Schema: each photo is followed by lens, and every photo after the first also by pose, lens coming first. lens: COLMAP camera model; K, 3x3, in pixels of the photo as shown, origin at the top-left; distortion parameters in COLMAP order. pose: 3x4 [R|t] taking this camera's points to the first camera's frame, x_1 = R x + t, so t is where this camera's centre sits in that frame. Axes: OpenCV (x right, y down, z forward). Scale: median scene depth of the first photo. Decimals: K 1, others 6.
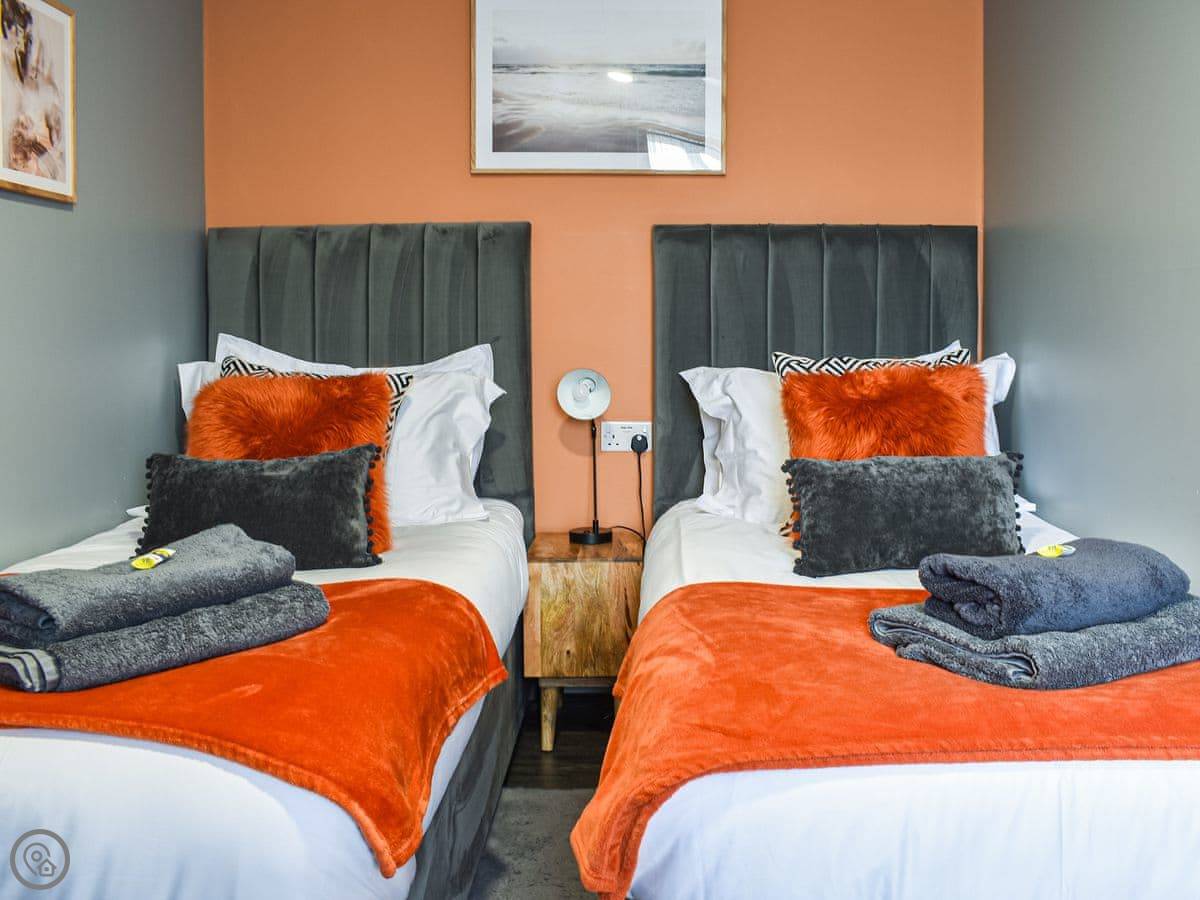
lens RADIAL K [[1049.7, 0, 600.0], [0, 1049.7, 450.0], [0, 0, 1]] dist [-0.102034, 0.014876]
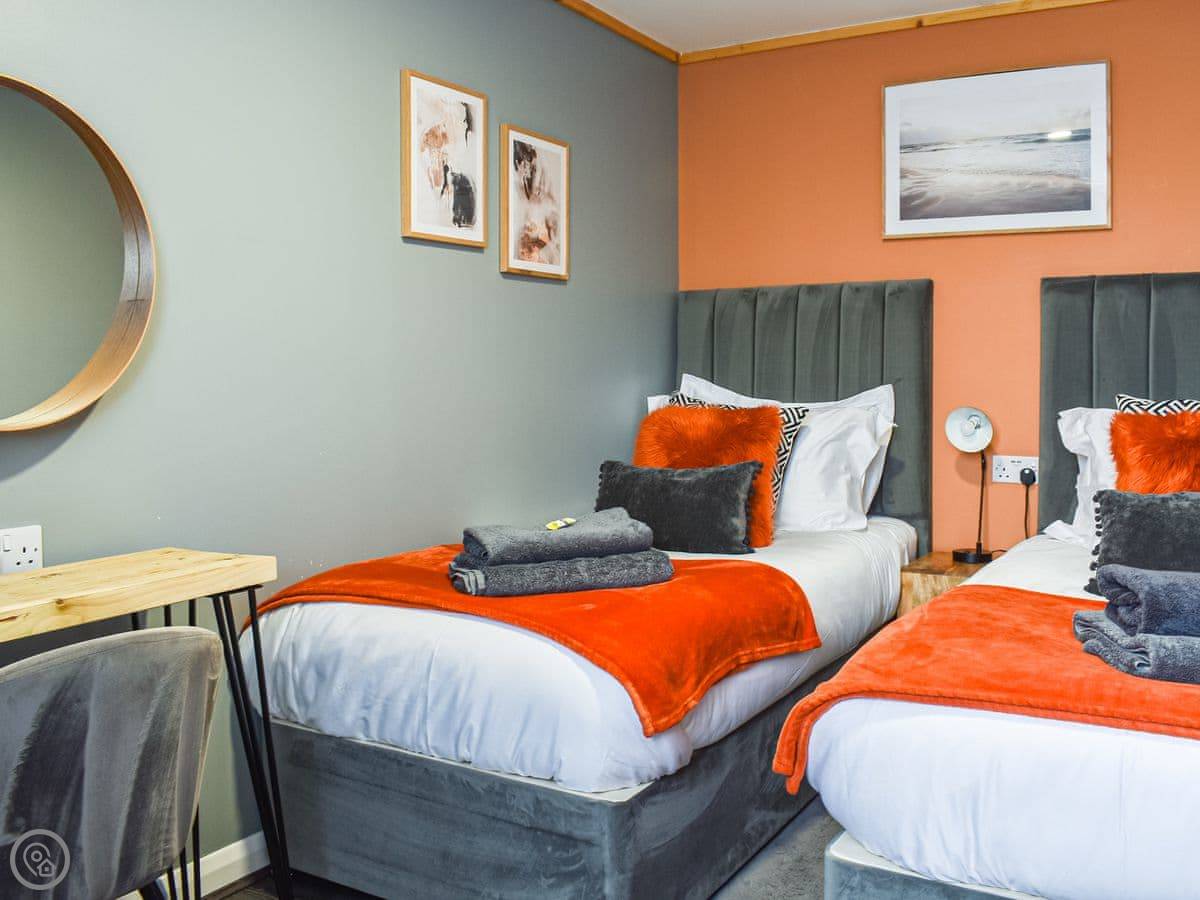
lens RADIAL K [[1049.7, 0, 600.0], [0, 1049.7, 450.0], [0, 0, 1]] dist [-0.102034, 0.014876]
pose [[0.853064, 0.037887, -0.520429, 0.262789], [-0.057192, 0.998141, -0.021082, 0.017437], [0.518662, 0.047749, 0.853645, -0.182050]]
